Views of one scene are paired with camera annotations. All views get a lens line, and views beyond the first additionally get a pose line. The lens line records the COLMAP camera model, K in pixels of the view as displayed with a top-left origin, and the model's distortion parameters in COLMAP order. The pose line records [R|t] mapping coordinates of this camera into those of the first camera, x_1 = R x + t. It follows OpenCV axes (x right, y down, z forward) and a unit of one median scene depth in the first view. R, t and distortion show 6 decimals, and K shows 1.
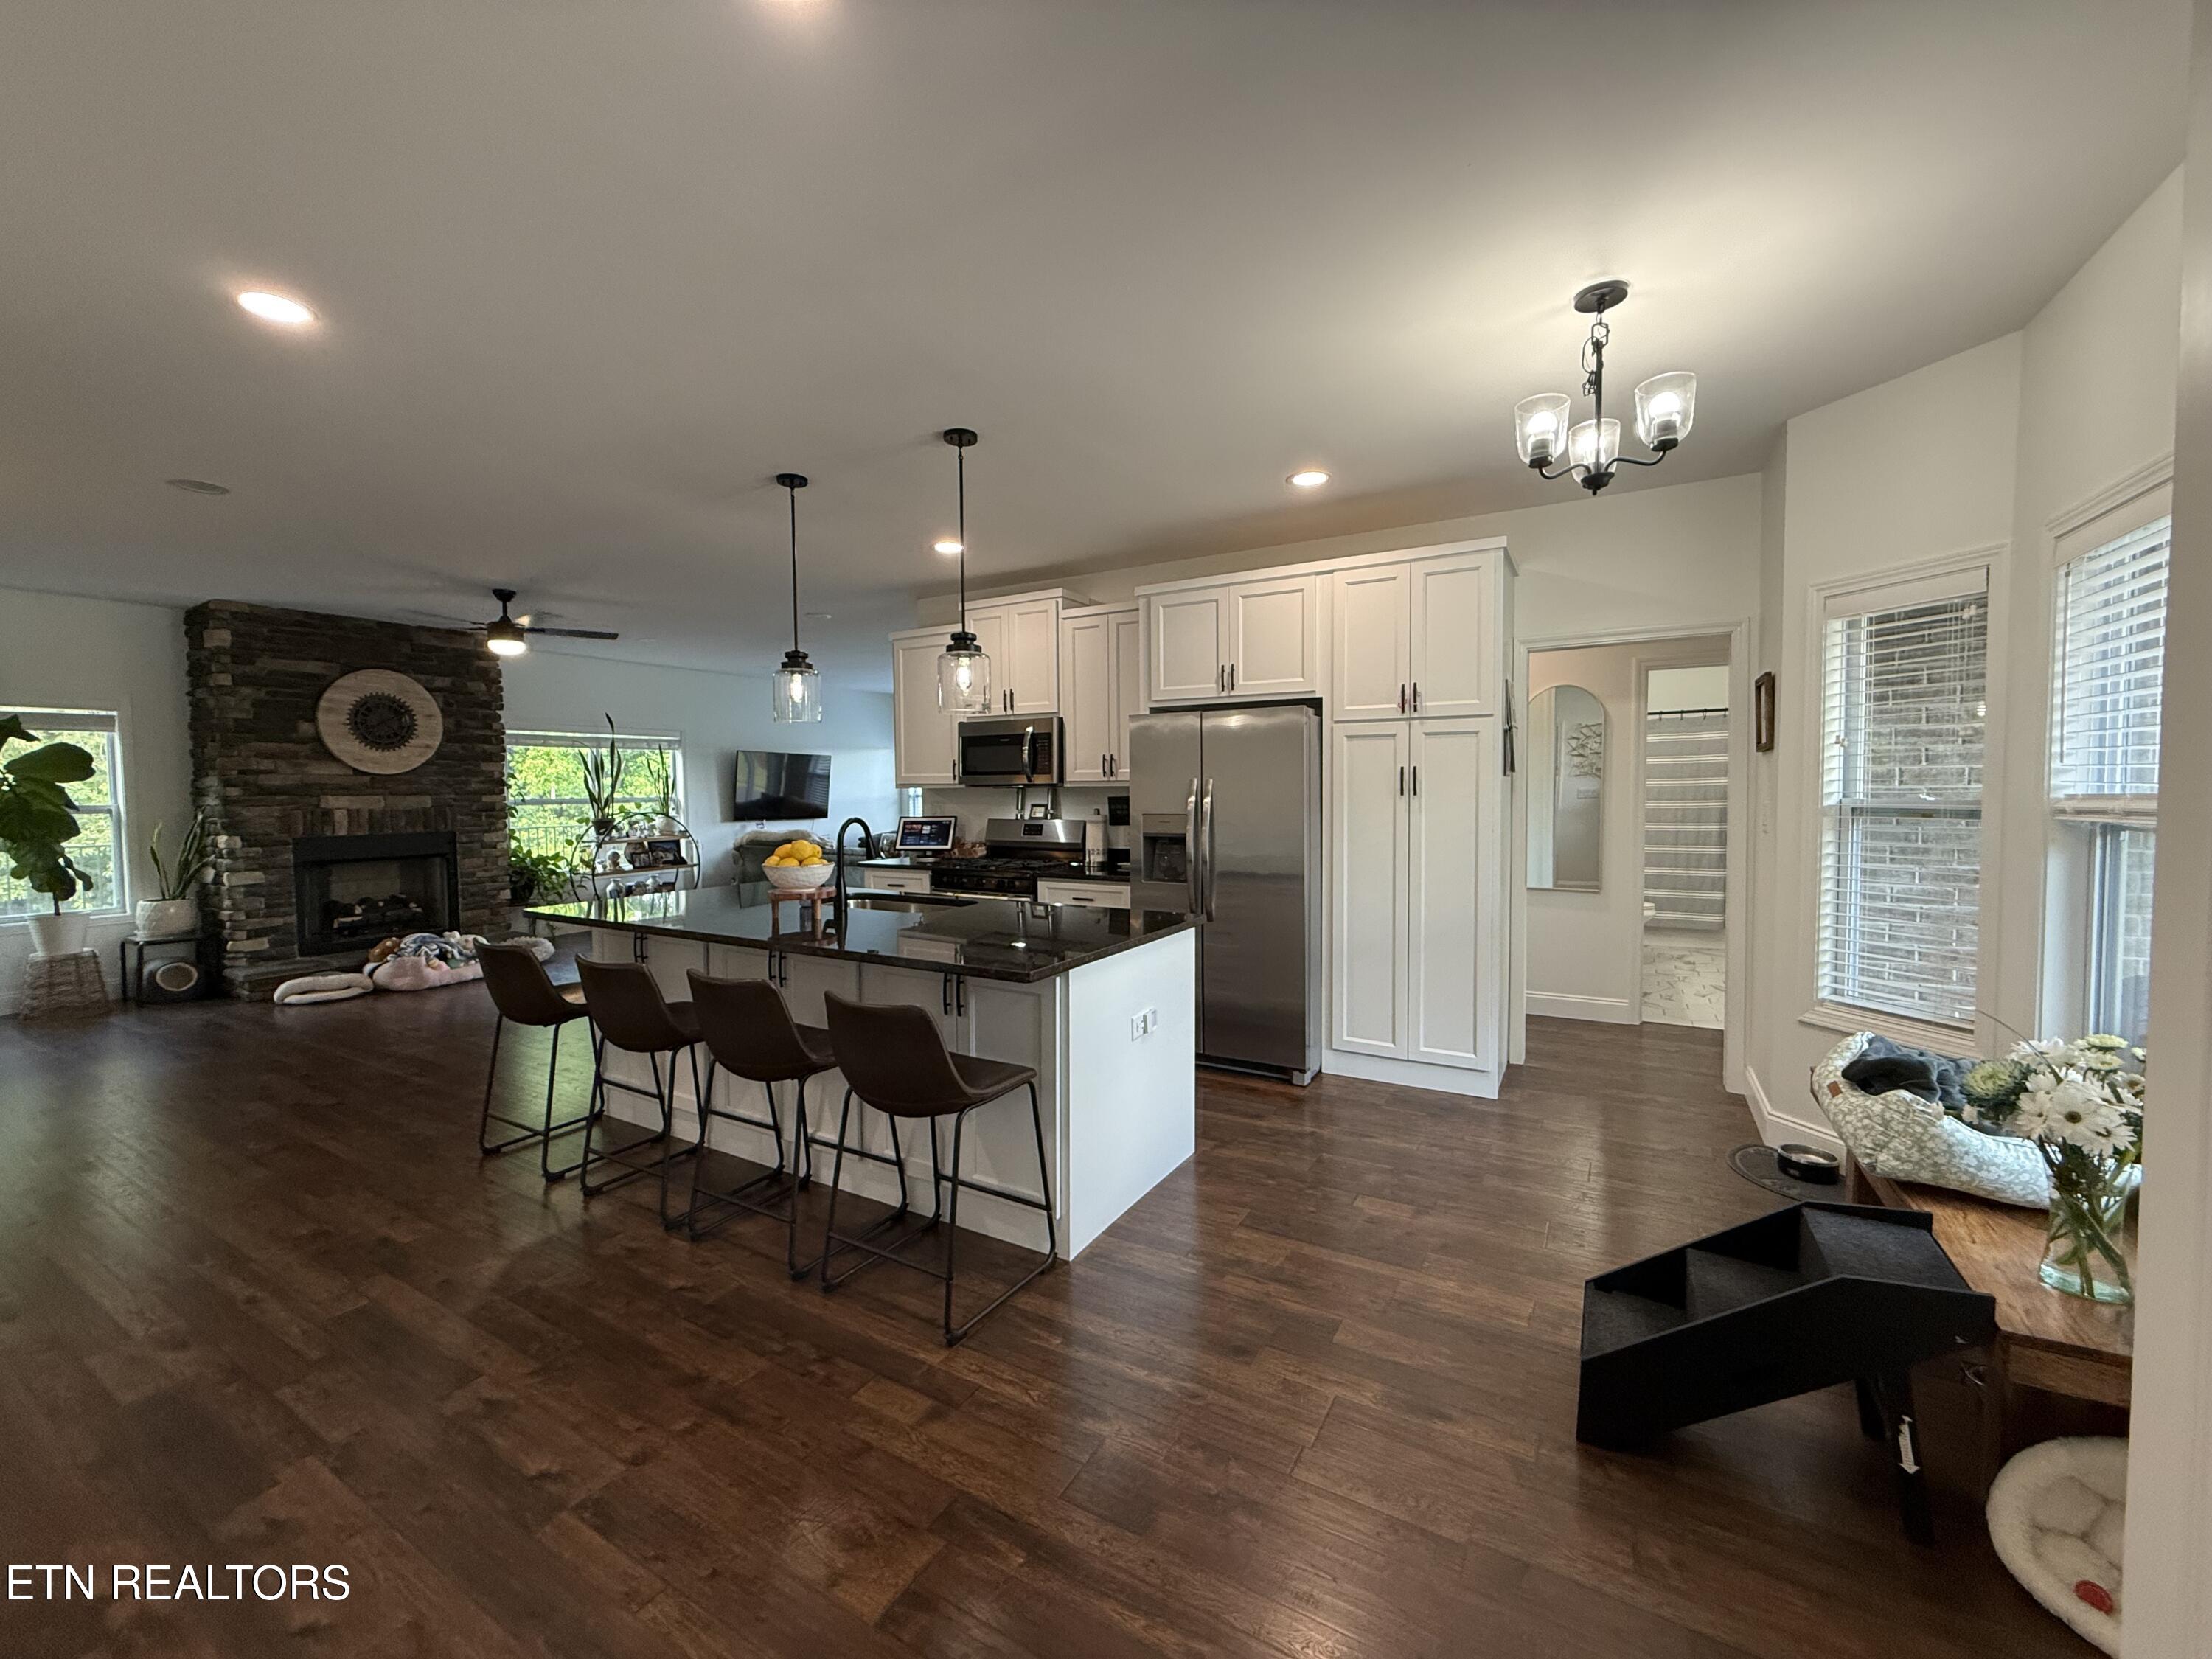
lens RADIAL K [[883.1, 0, 1094.7], [0, 883.1, 823.0], [0, 0, 1]] dist [-0.003007, 0.000766]
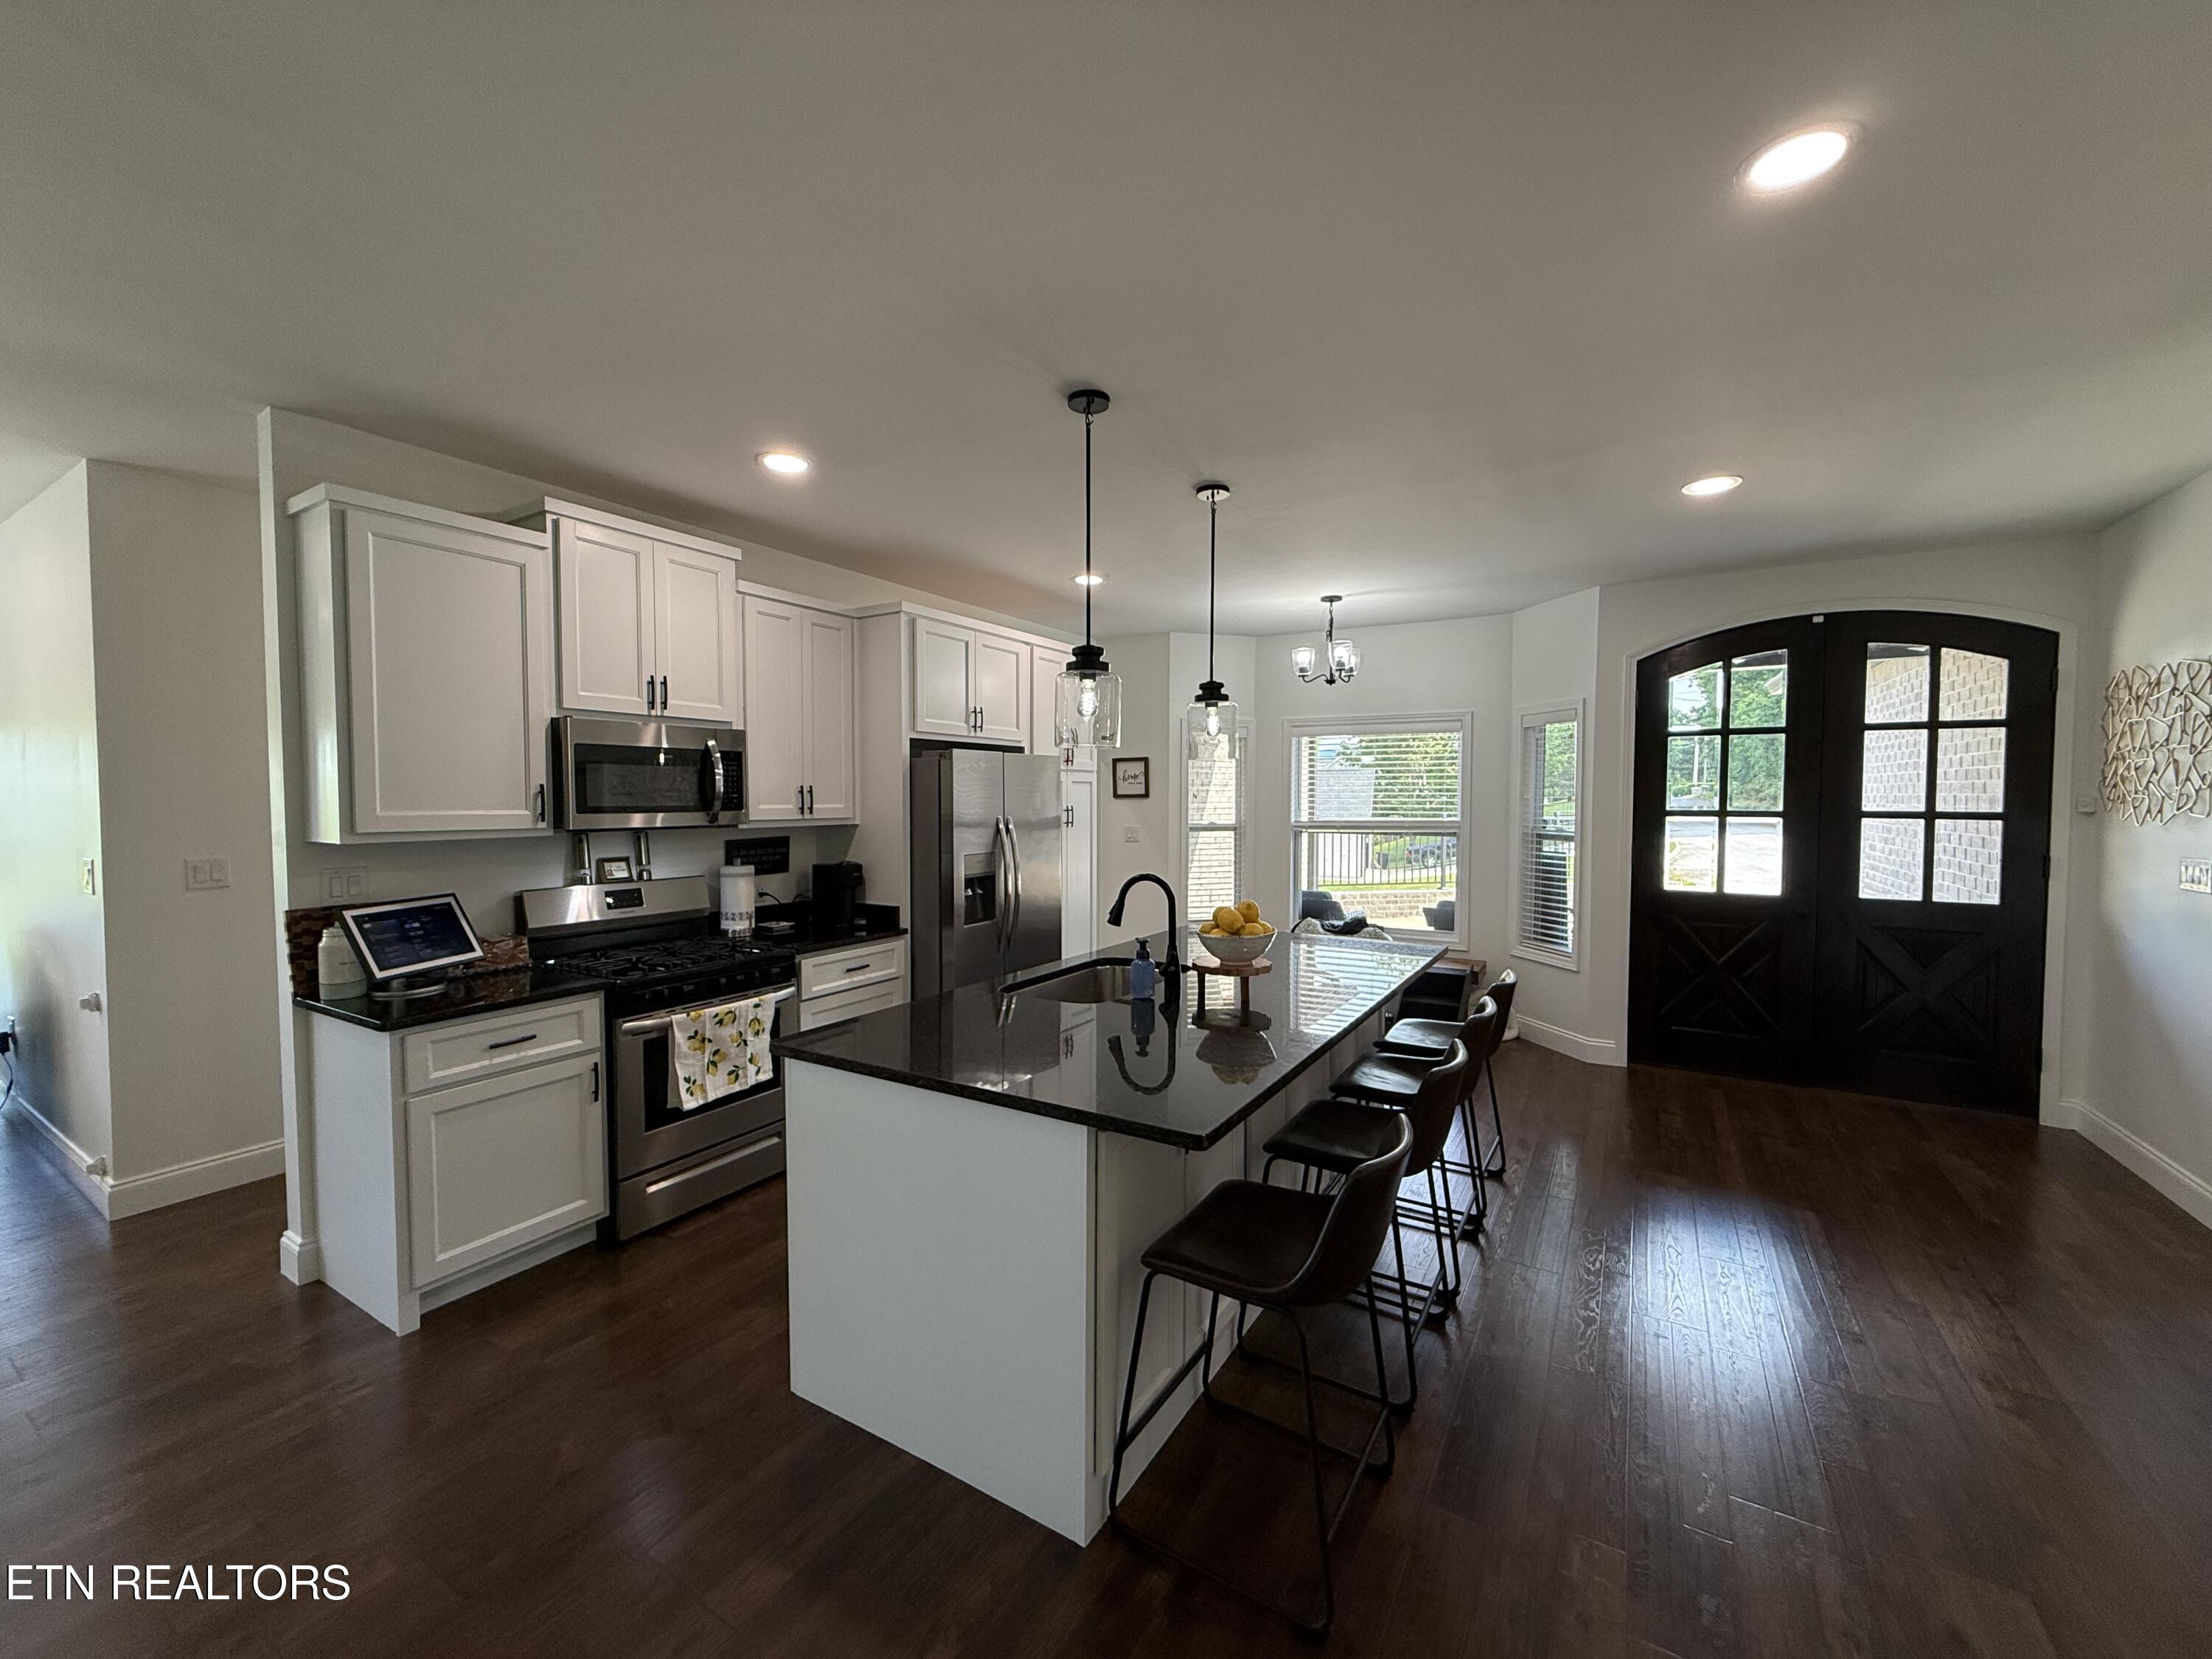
lens RADIAL K [[883.1, 0, 1097.7], [0, 883.1, 819.8], [0, 0, 1]] dist [-0.003007, 0.000766]
pose [[0.019020, -0.019353, 0.999632, -0.597777], [0.041271, 0.998976, 0.018555, -0.040129], [-0.998967, 0.040903, 0.019799, 0.567366]]
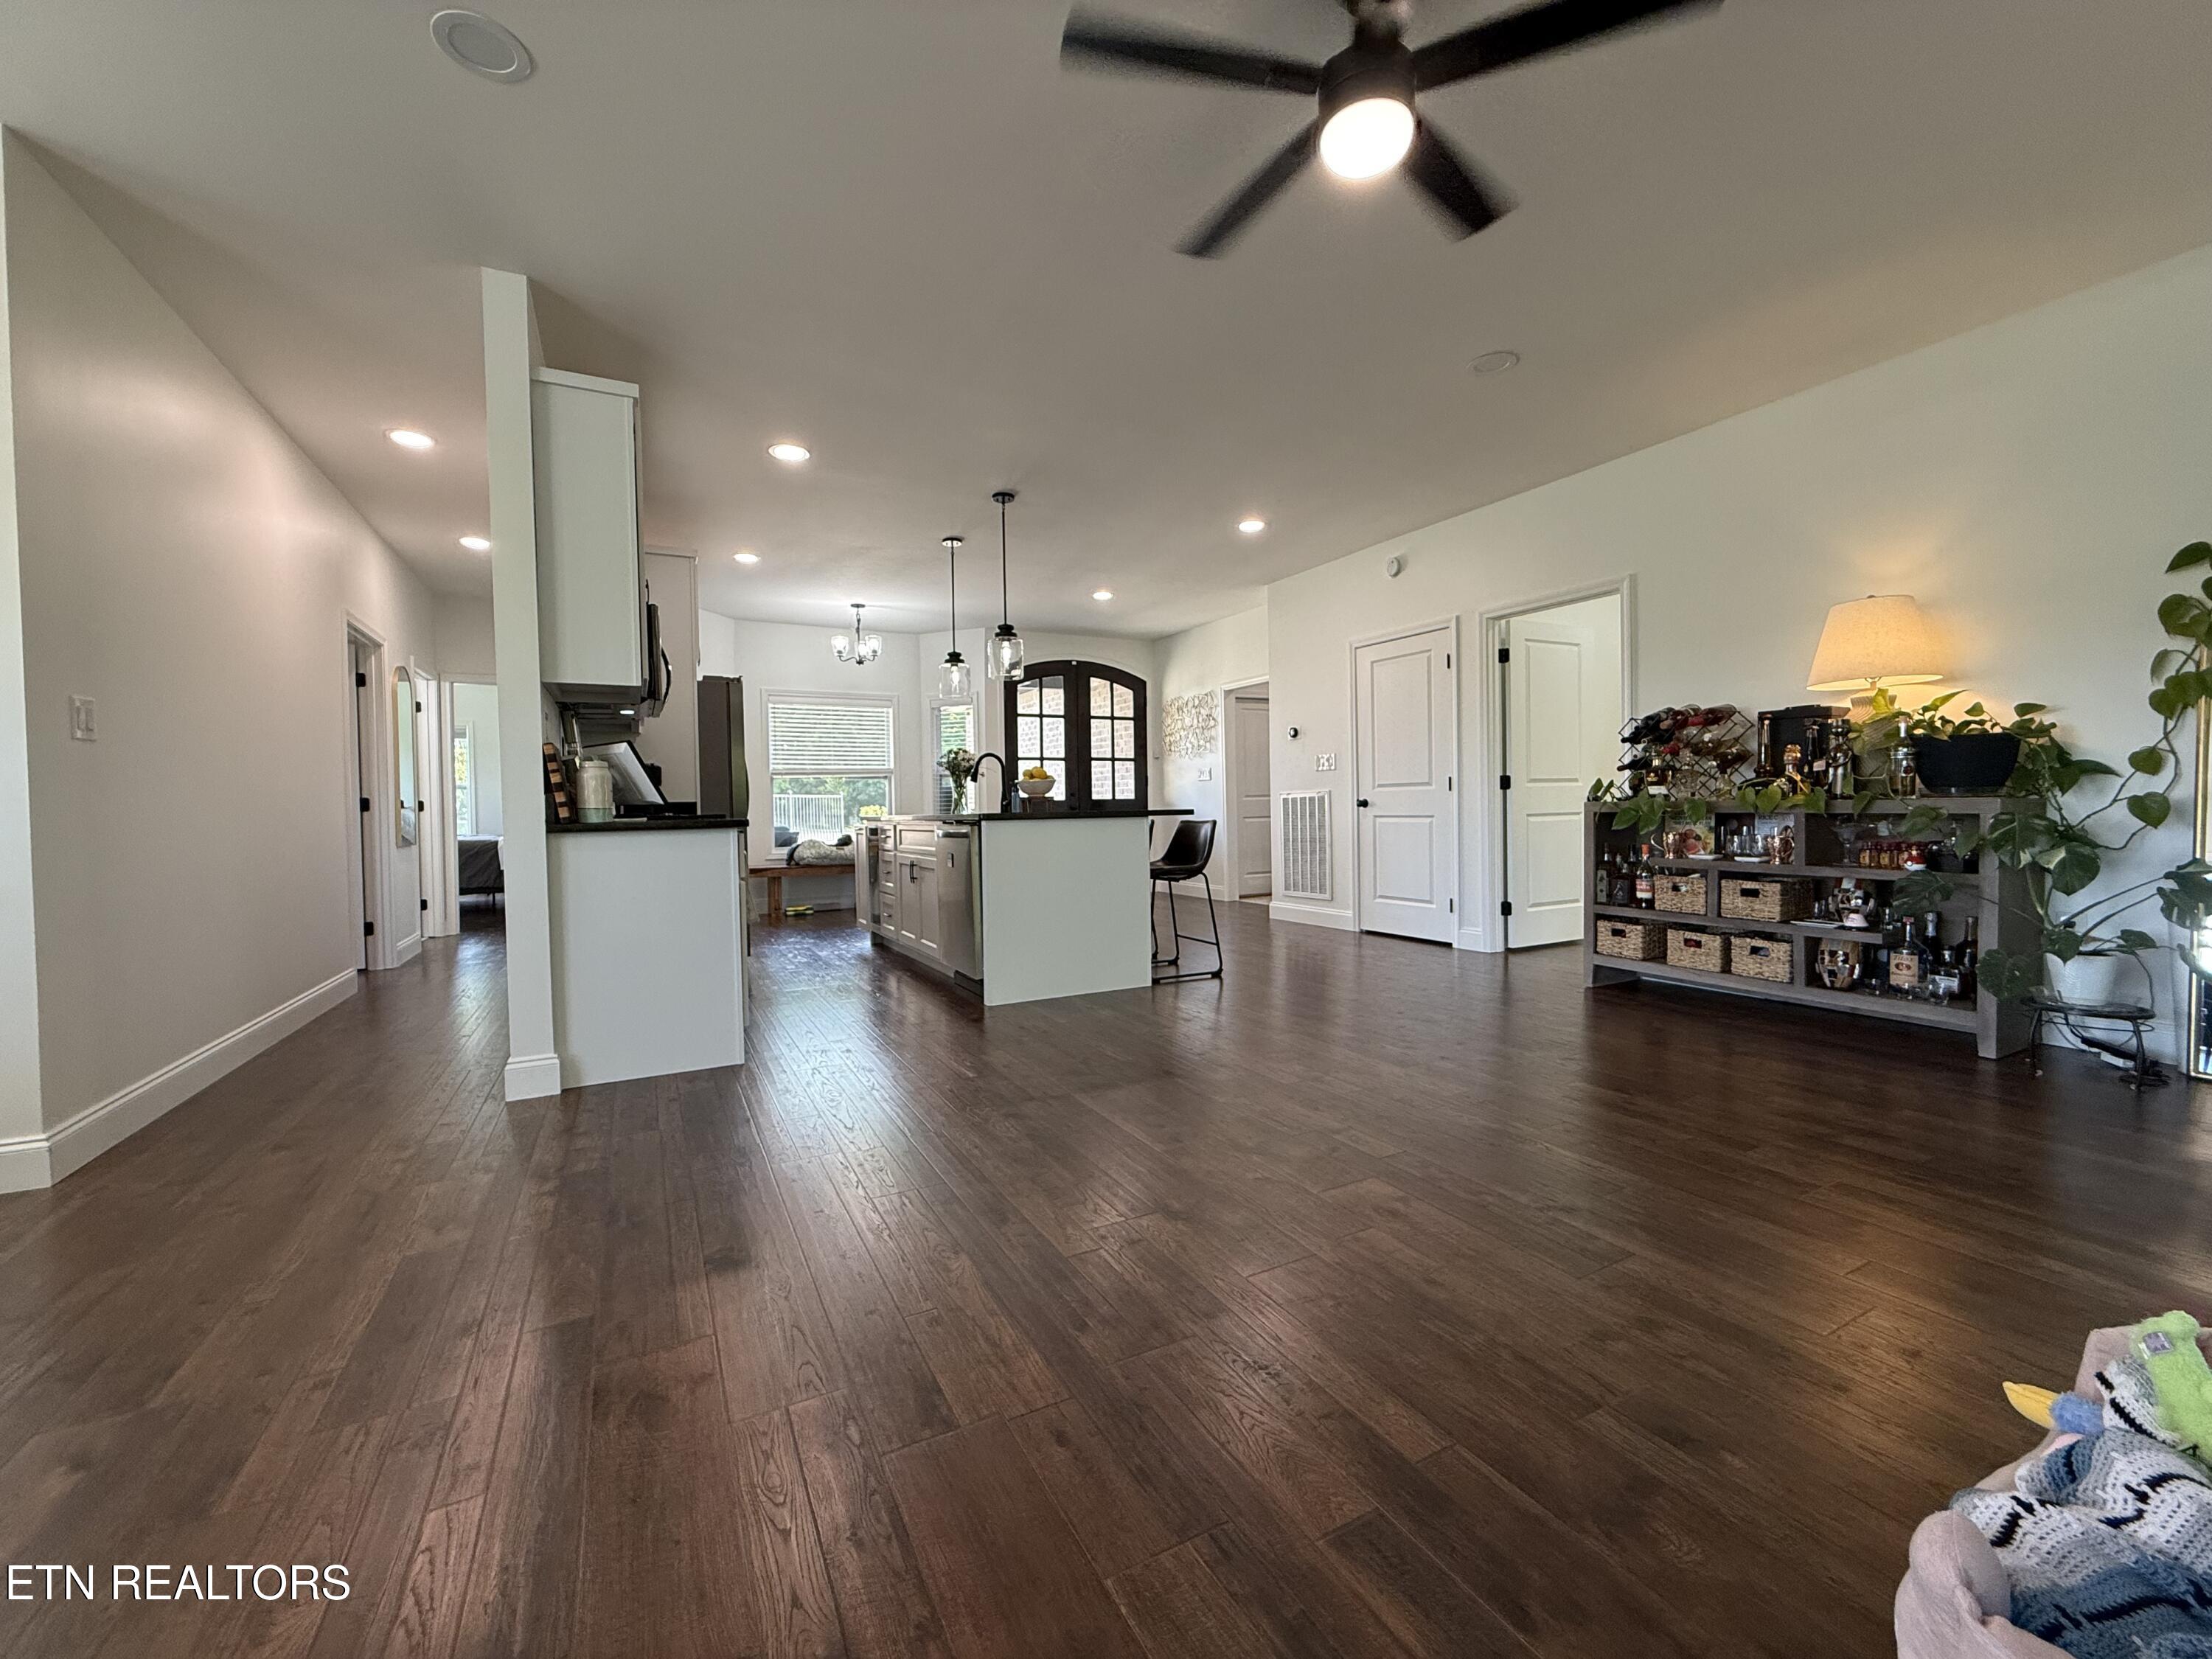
lens RADIAL K [[883.1, 0, 1096.6], [0, 883.1, 824.2], [0, 0, 1]] dist [-0.003007, 0.000766]
pose [[-0.847367, 0.014817, 0.530800, -0.664444], [0.047753, 0.997687, 0.048383, 0.027724], [-0.528856, 0.066345, -0.846115, 1.188427]]
